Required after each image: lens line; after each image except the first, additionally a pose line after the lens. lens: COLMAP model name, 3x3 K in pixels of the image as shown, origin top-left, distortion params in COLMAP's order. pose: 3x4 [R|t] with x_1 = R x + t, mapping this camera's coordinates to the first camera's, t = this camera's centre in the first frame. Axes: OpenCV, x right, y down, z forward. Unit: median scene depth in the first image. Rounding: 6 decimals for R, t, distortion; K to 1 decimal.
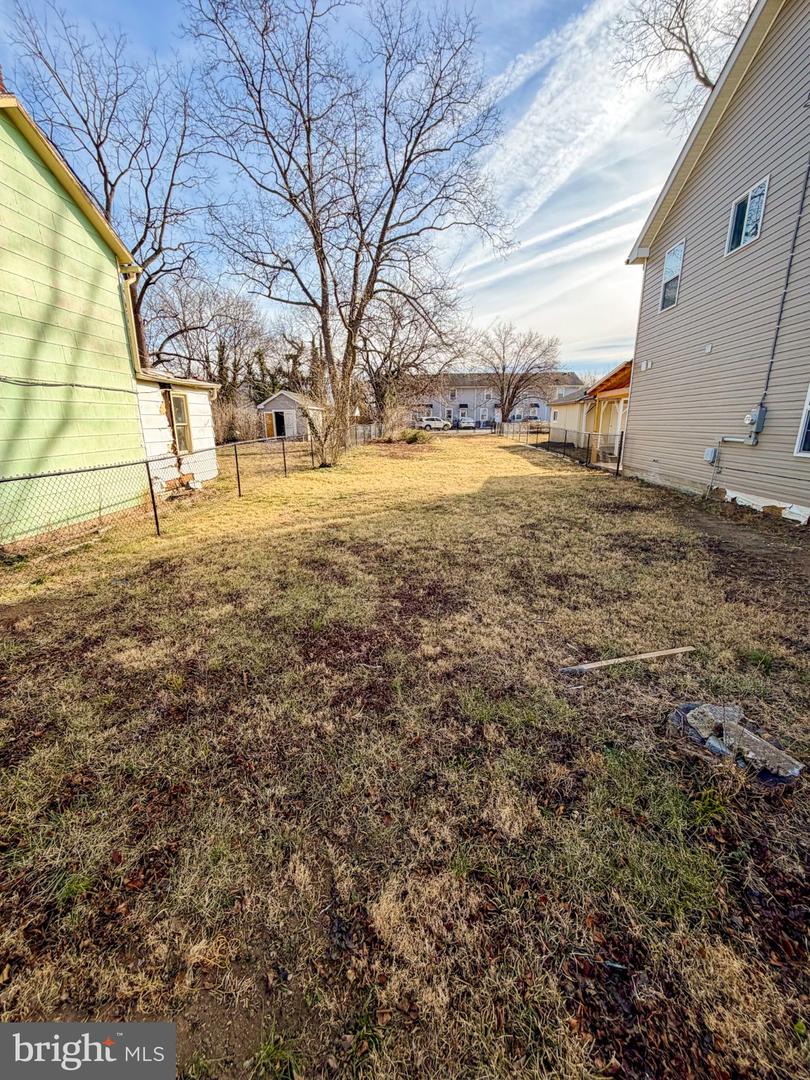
lens RADIAL K [[432.1, 0, 402.9], [0, 432.1, 537.9], [0, 0, 1]] dist [-0.001744, -0.000434]
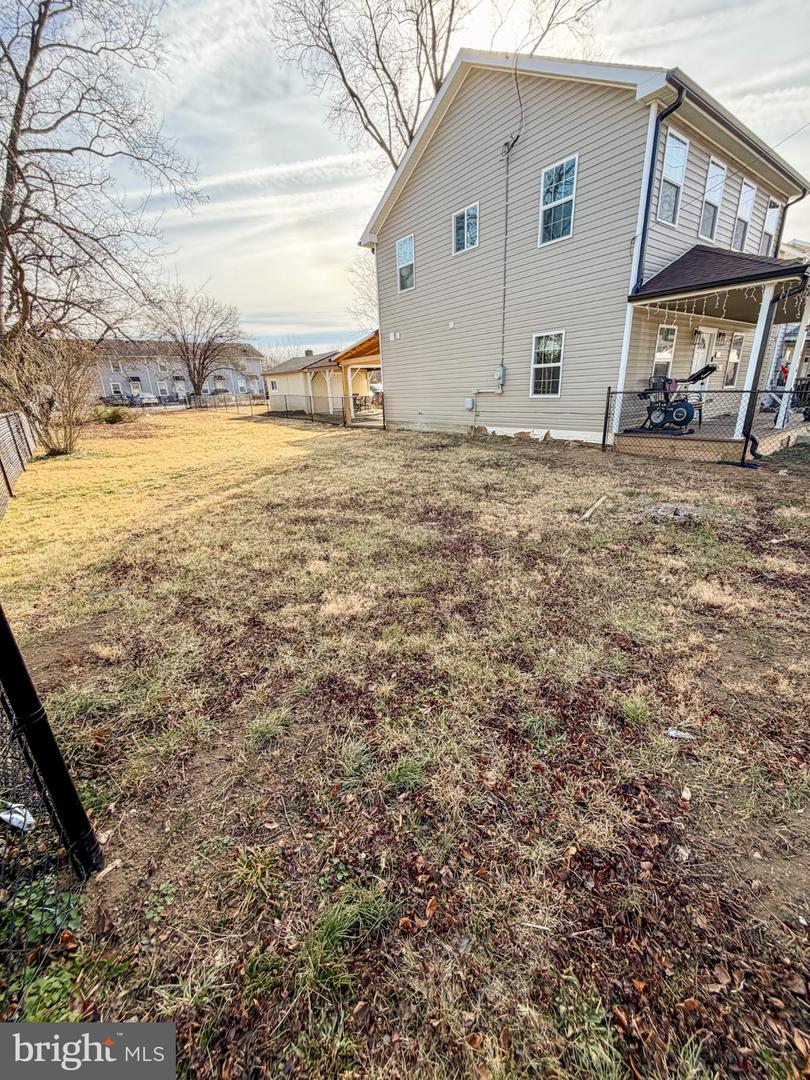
lens RADIAL K [[432.1, 0, 403.3], [0, 432.1, 541.8], [0, 0, 1]] dist [-0.001744, -0.000434]
pose [[0.748612, -0.241053, 0.617635, -0.596984], [0.203338, 0.970146, 0.132174, 0.019211], [-0.631057, 0.026642, 0.775279, 0.089779]]
